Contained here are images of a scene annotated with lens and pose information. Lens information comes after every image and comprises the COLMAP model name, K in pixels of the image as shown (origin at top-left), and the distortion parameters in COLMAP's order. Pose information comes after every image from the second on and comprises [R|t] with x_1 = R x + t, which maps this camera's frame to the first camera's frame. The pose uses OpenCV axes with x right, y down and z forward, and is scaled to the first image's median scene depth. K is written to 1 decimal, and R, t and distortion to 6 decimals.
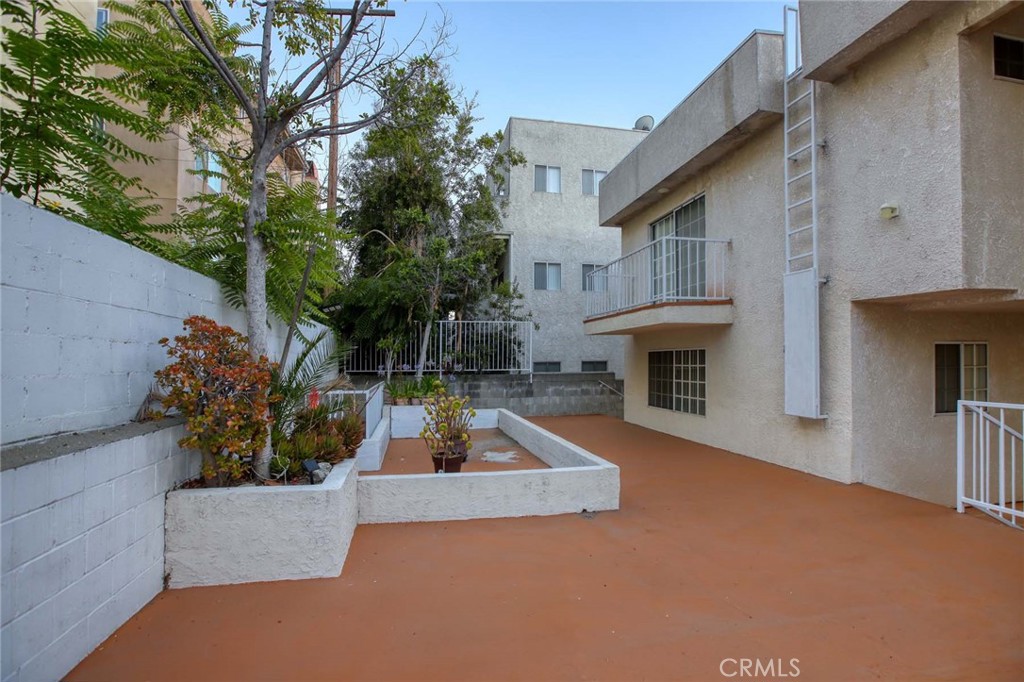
lens RADIAL K [[470.0, 0, 510.8], [0, 470.0, 346.7], [0, 0, 1]] dist [-0.025607, 0.001052]
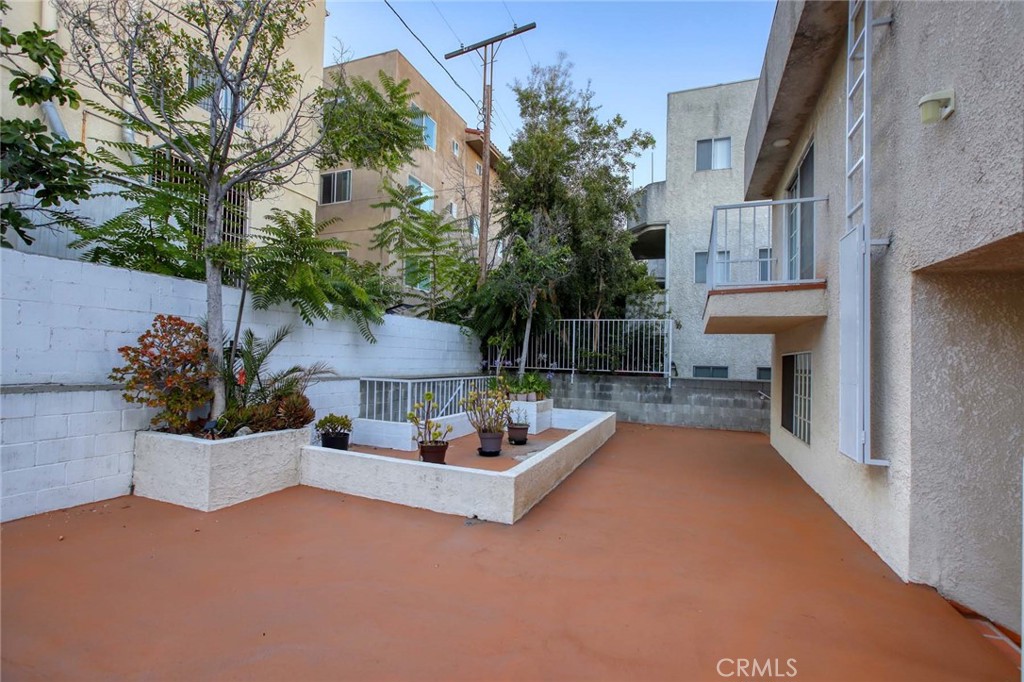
lens RADIAL K [[463.6, 0, 511.4], [0, 463.6, 347.4], [0, 0, 1]] dist [-0.006058, -0.000106]
pose [[0.838883, 0.020058, -0.543941, 0.523165], [-0.021384, 0.999764, 0.003888, 0.005153], [0.543891, 0.008370, 0.839114, 0.189819]]
